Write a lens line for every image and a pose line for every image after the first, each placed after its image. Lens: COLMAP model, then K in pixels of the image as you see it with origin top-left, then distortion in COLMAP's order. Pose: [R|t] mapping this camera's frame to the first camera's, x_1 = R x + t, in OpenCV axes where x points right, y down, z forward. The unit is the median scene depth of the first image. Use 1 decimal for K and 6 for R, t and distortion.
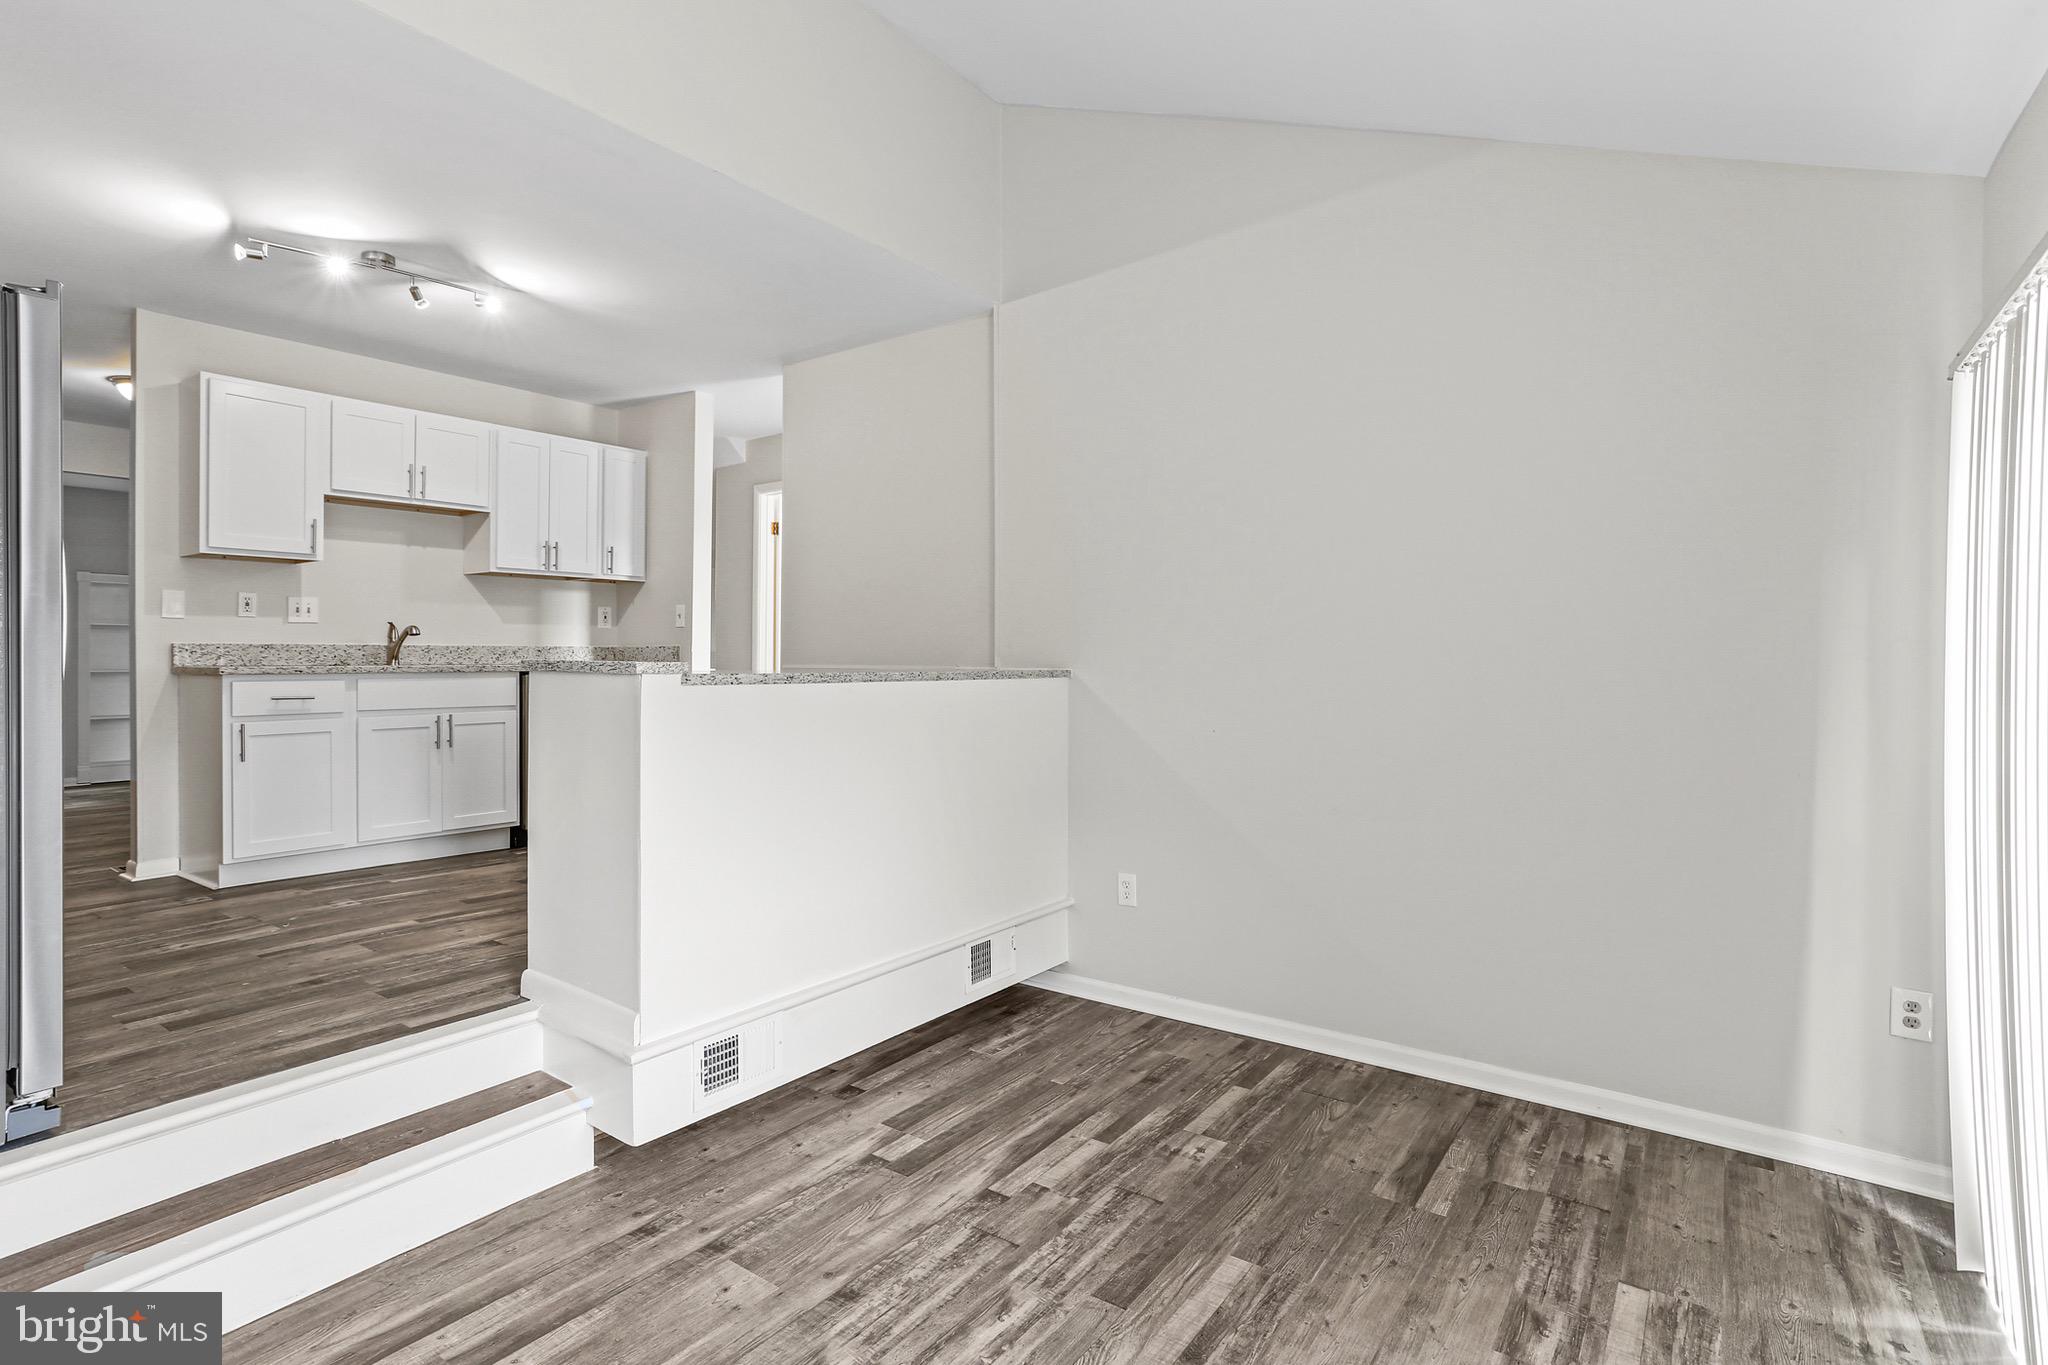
lens RADIAL K [[1031.7, 0, 1030.7], [0, 1031.7, 647.6], [0, 0, 1]] dist [-0.042550, 0.026042]
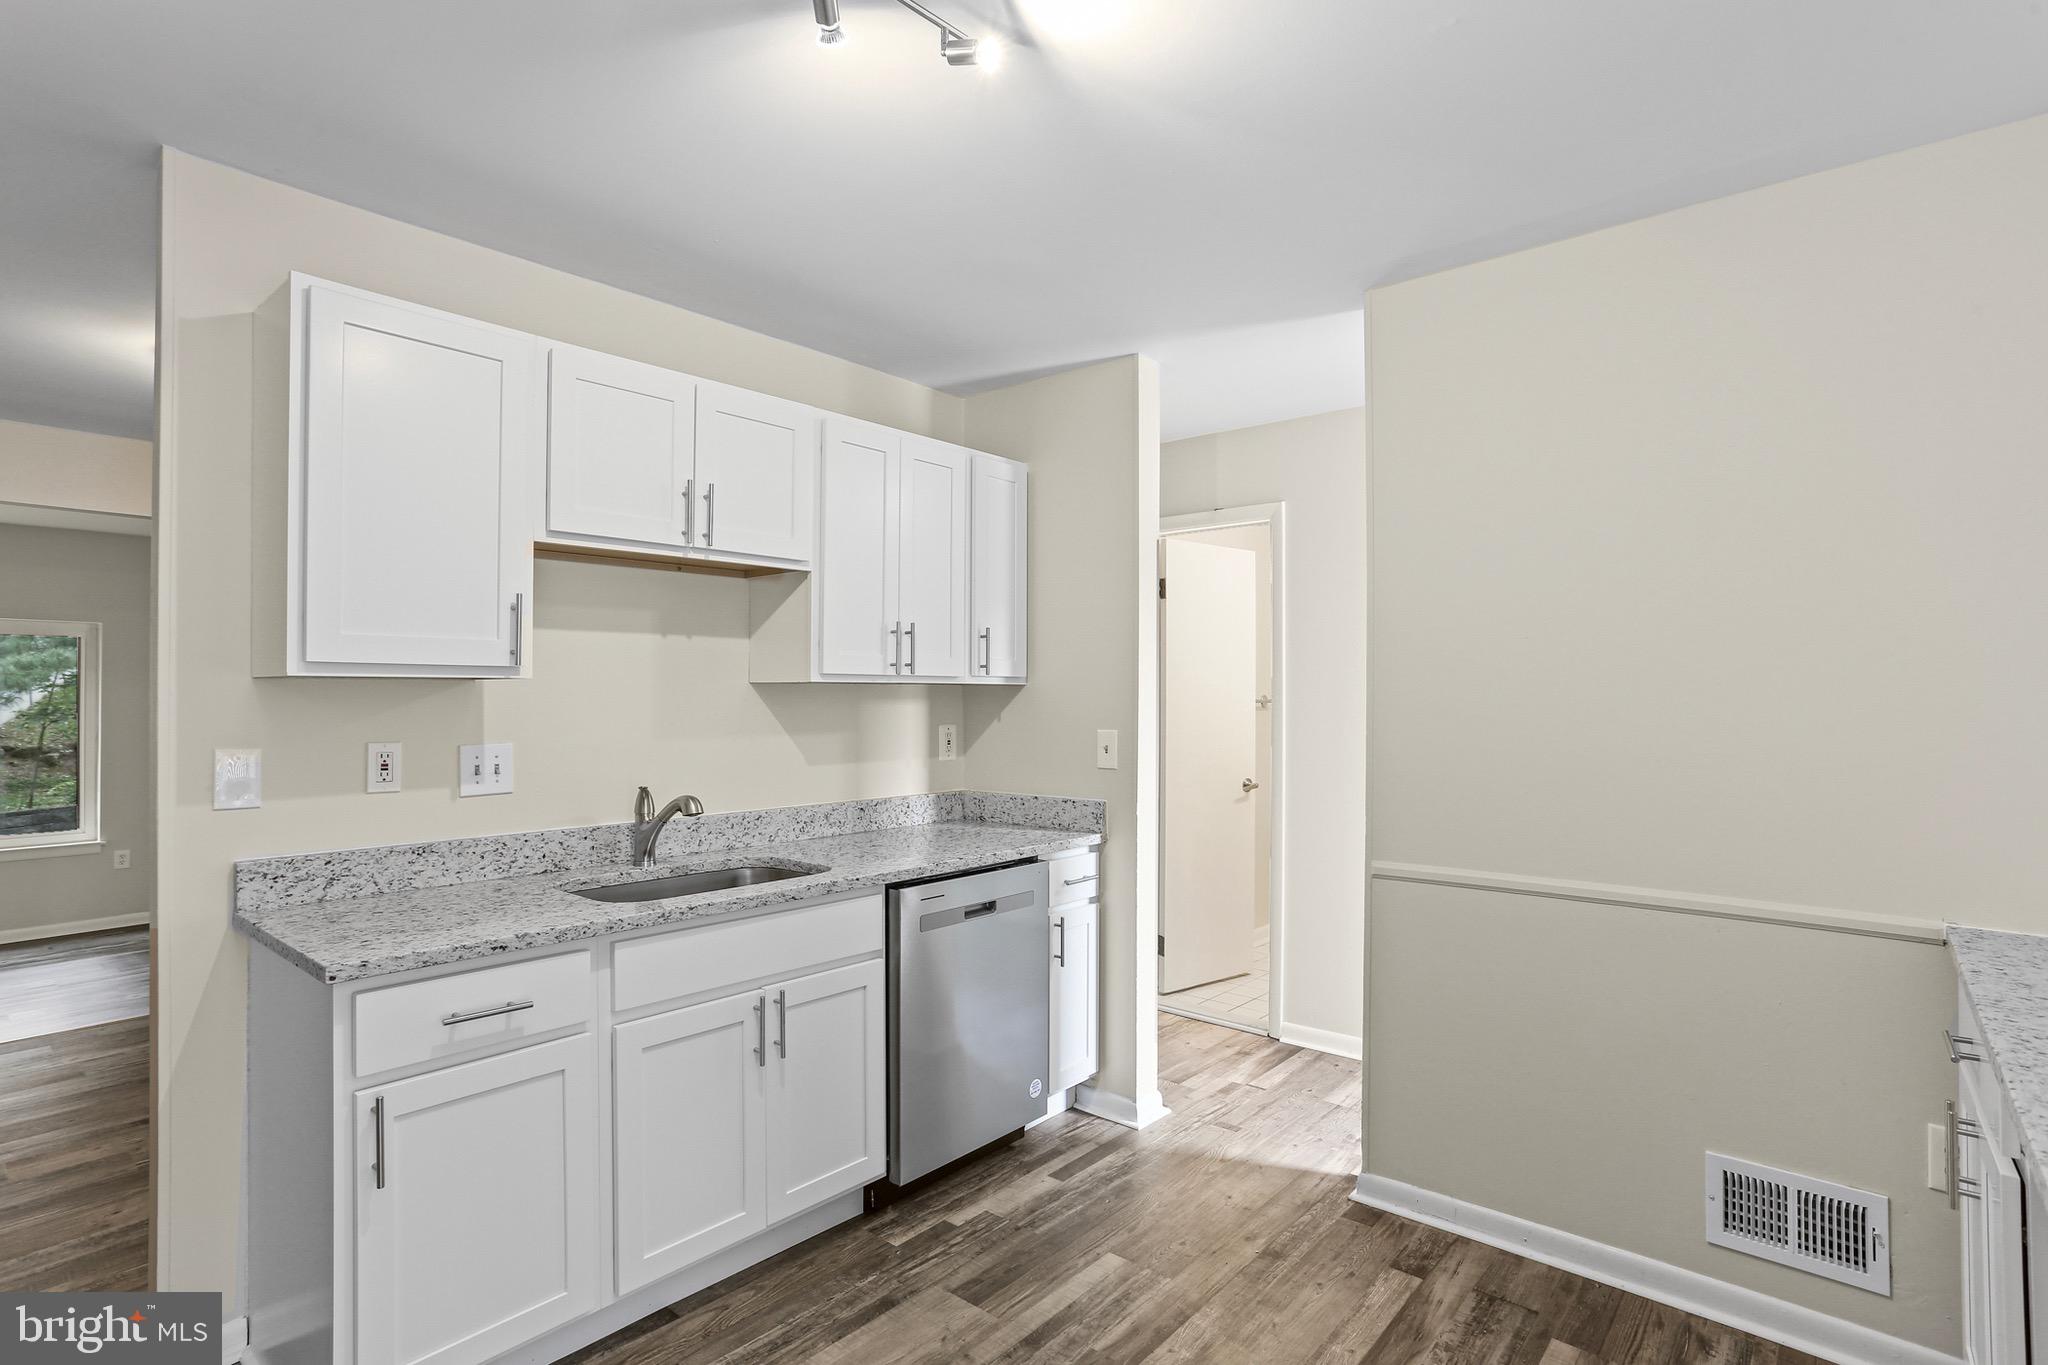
lens RADIAL K [[1031.7, 0, 1035.0], [0, 1031.7, 684.1], [0, 0, 1]] dist [-0.042550, 0.026042]
pose [[0.996914, -0.000656, -0.078496, -0.389627], [0.000323, 0.999991, -0.004247, -0.074808], [0.078498, 0.004208, 0.996905, 0.495815]]
